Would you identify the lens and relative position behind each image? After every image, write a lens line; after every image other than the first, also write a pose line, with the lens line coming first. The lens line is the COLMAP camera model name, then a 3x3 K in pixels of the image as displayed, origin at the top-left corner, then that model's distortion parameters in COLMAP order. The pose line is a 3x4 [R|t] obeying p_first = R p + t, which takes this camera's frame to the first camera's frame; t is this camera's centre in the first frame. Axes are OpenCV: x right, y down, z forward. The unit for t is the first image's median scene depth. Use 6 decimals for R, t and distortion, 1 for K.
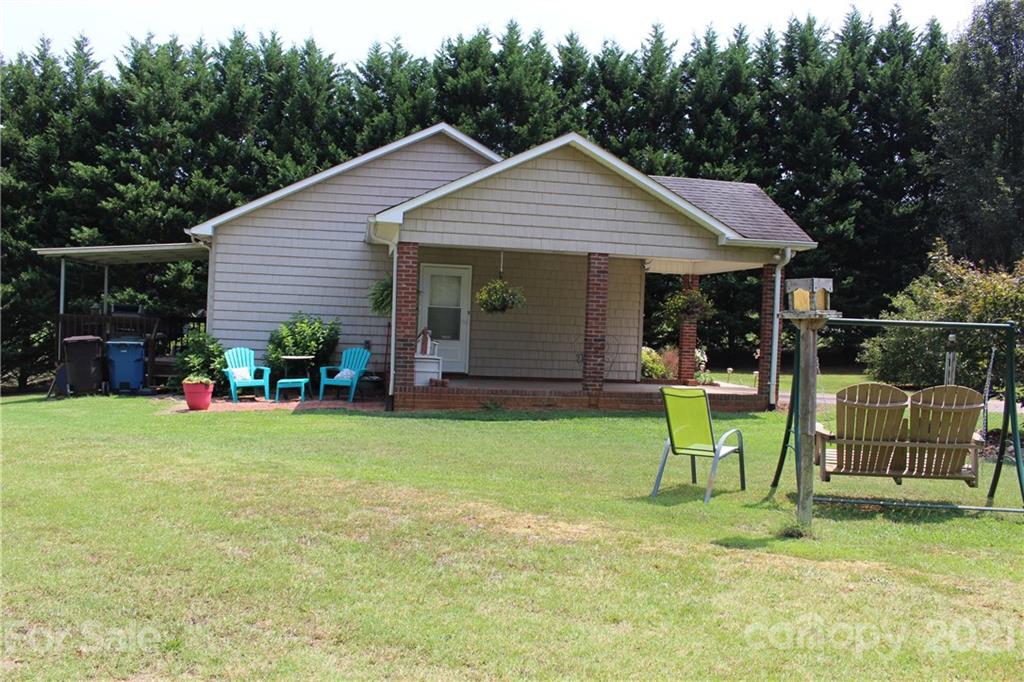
lens RADIAL K [[849.1, 0, 512.0], [0, 849.1, 341.0], [0, 0, 1]] dist [-0.156021, 0.129650]
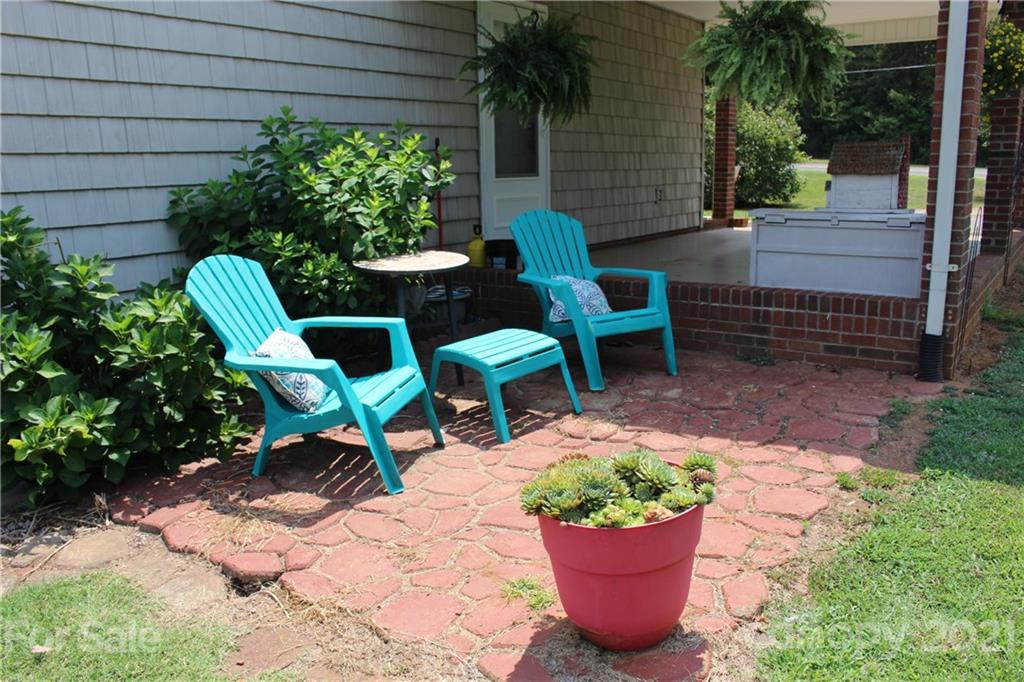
lens RADIAL K [[849.1, 0, 512.0], [0, 849.1, 341.0], [0, 0, 1]] dist [-0.156021, 0.129650]
pose [[0.714878, -0.194592, 0.671627, -0.402657], [0.062432, 0.974424, 0.215870, -0.013786], [-0.696456, -0.112390, 0.708743, 0.713970]]
